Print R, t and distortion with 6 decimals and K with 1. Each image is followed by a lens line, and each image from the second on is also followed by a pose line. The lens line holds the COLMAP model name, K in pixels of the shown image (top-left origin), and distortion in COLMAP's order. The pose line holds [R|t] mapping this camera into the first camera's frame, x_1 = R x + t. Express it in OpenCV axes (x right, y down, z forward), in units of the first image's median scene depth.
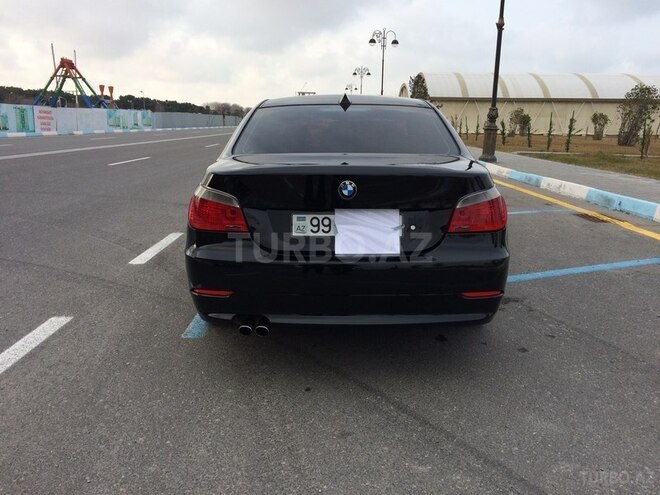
lens RADIAL K [[564.2, 0, 332.7], [0, 564.2, 246.1], [0, 0, 1]] dist [0.073970, -0.090940]
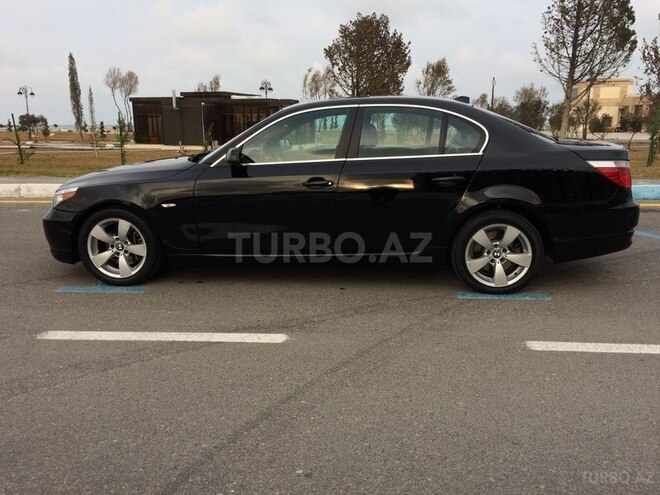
lens RADIAL K [[564.2, 0, 329.9], [0, 564.2, 251.4], [0, 0, 1]] dist [0.073970, -0.090940]
pose [[0.083942, -0.233189, 0.968802, -0.150880], [0.218158, 0.952948, 0.210471, -0.030337], [-0.972297, 0.193684, 0.130864, 0.132964]]
